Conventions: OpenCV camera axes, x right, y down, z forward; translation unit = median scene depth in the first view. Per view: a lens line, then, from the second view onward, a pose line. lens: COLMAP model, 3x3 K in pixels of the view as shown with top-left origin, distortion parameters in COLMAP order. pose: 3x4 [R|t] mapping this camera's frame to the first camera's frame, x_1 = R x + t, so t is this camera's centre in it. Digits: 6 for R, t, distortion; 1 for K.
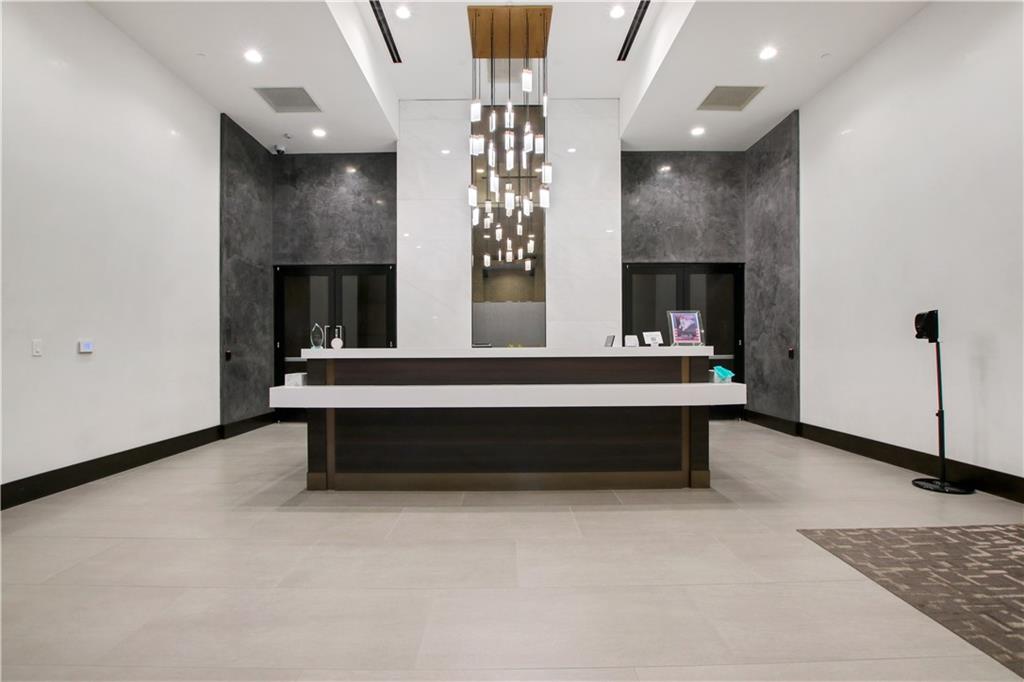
lens RADIAL K [[491.9, 0, 484.0], [0, 491.9, 346.4], [0, 0, 1]] dist [-0.030298, 0.001990]
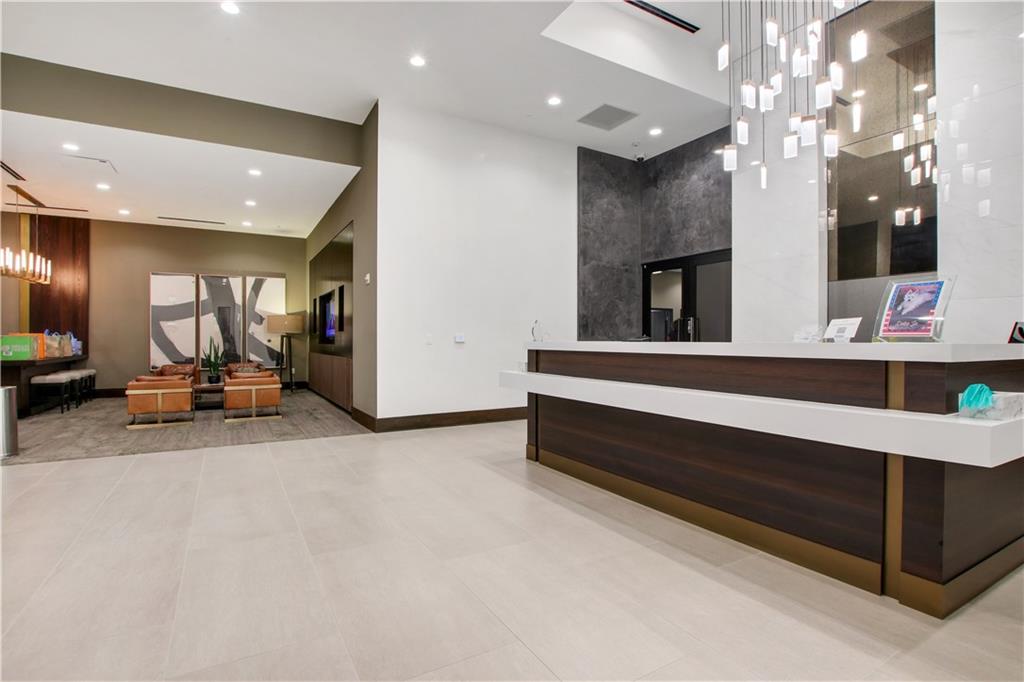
lens RADIAL K [[491.9, 0, 508.9], [0, 491.9, 338.2], [0, 0, 1]] dist [-0.030298, 0.001990]
pose [[0.504390, 0.004207, -0.863466, 0.399176], [-0.002648, 0.999991, 0.003325, -0.003763], [0.863472, 0.000609, 0.504397, 0.211124]]
